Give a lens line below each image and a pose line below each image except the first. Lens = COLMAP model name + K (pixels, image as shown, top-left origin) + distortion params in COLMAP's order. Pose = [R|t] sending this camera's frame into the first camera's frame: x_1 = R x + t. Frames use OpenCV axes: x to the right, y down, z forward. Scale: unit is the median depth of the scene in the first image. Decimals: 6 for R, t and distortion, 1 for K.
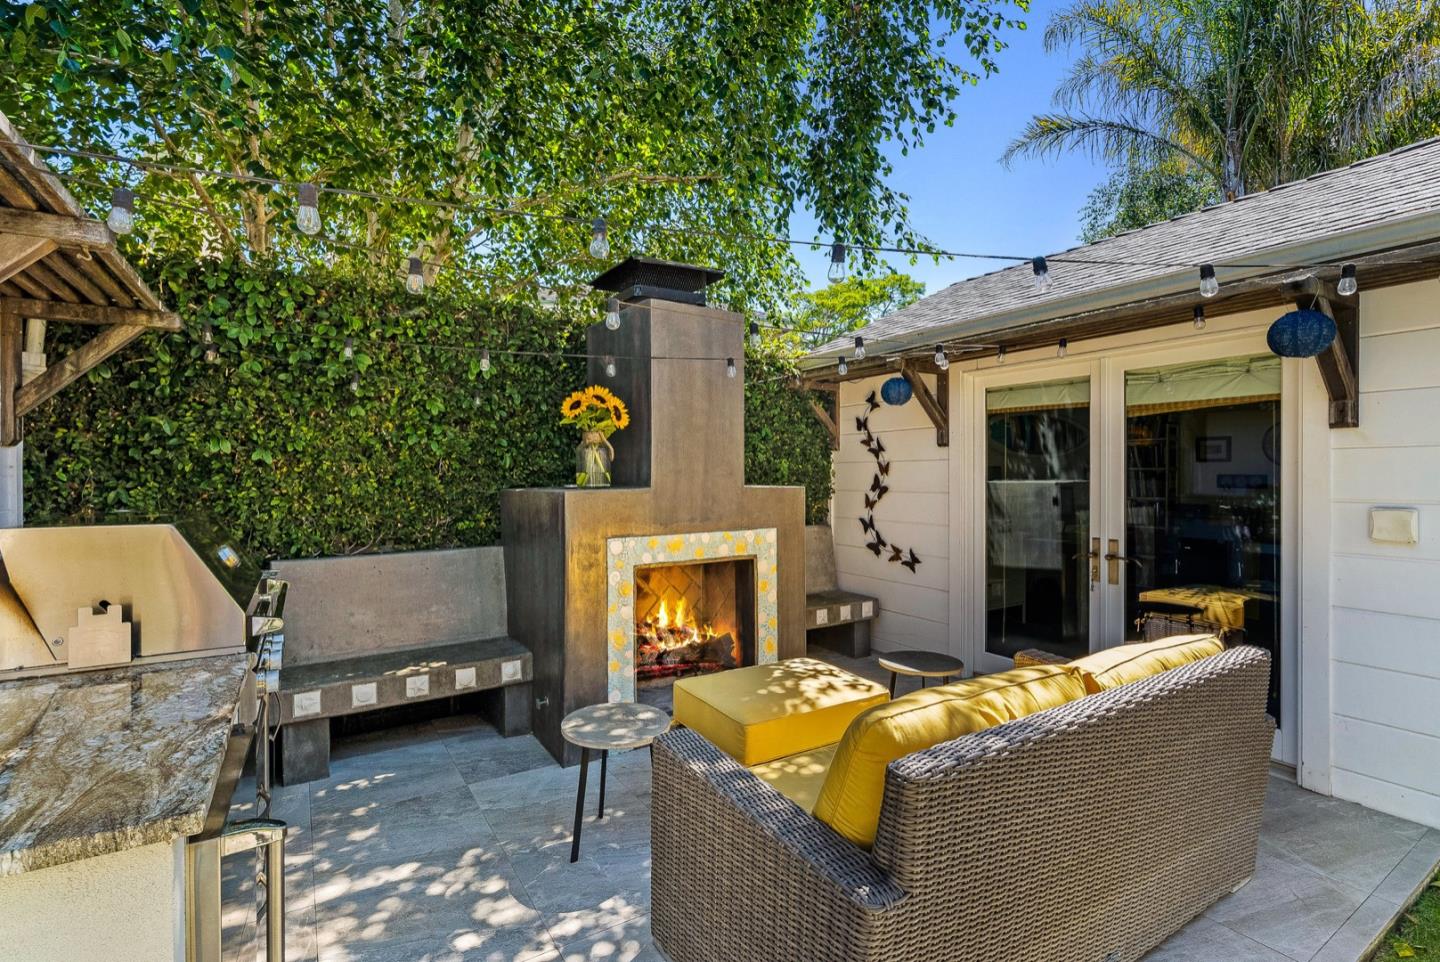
lens RADIAL K [[656.7, 0, 721.0], [0, 656.7, 499.7], [0, 0, 1]] dist [0.000597, -0.000183]
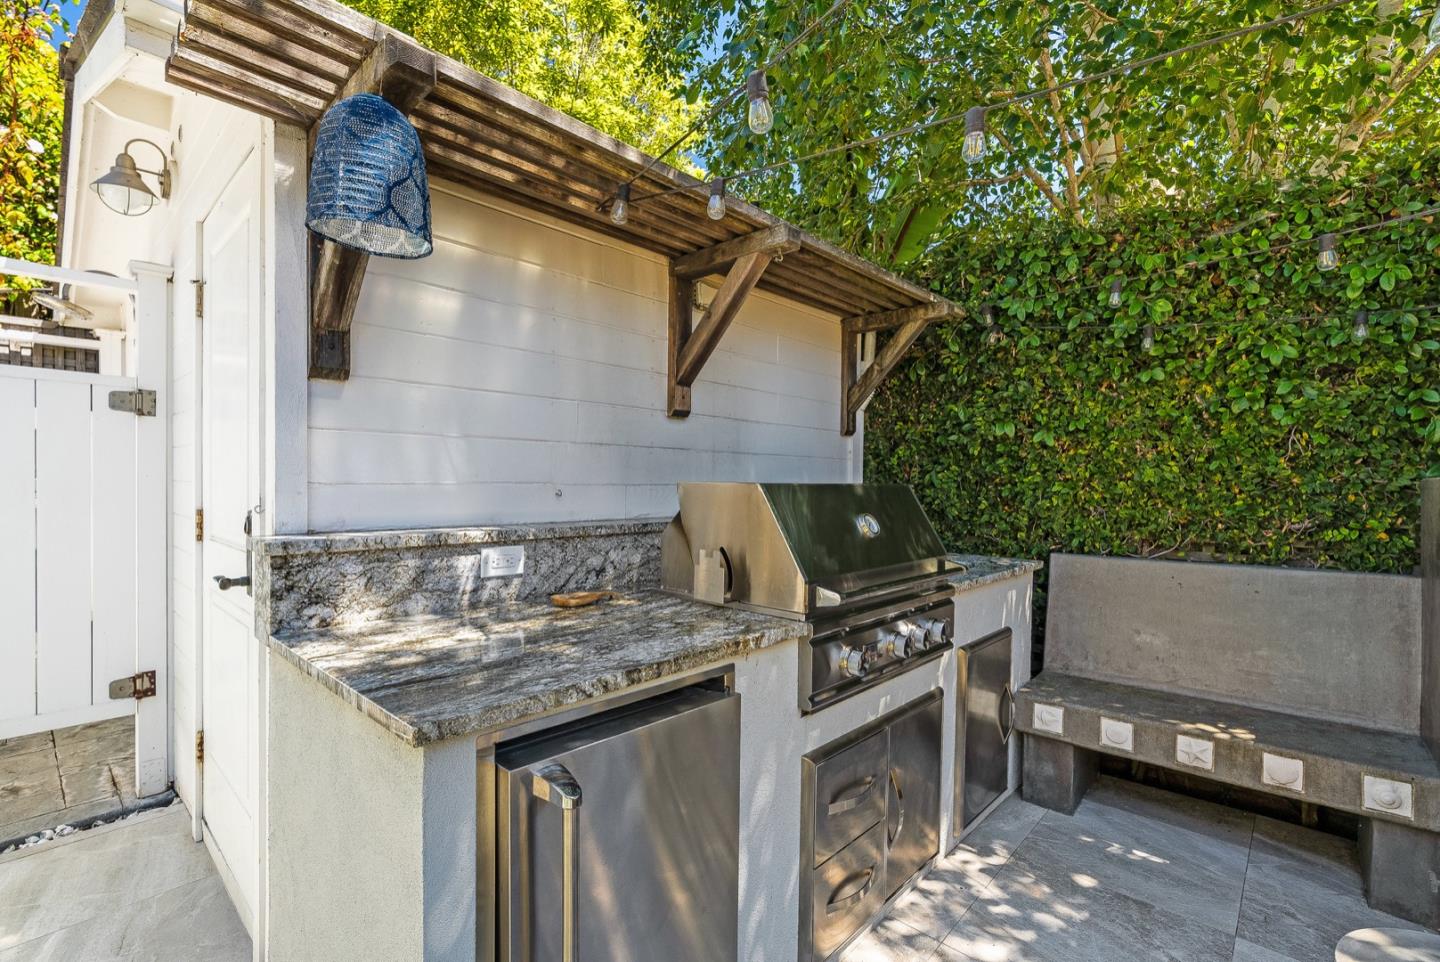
lens RADIAL K [[656.7, 0, 721.0], [0, 656.7, 499.7], [0, 0, 1]] dist [0.000597, -0.000183]
pose [[0.253296, 0.030592, -0.966905, 0.080823], [-0.043416, 0.998852, 0.020229, 0.021389], [0.966414, 0.036855, 0.254334, 0.318716]]
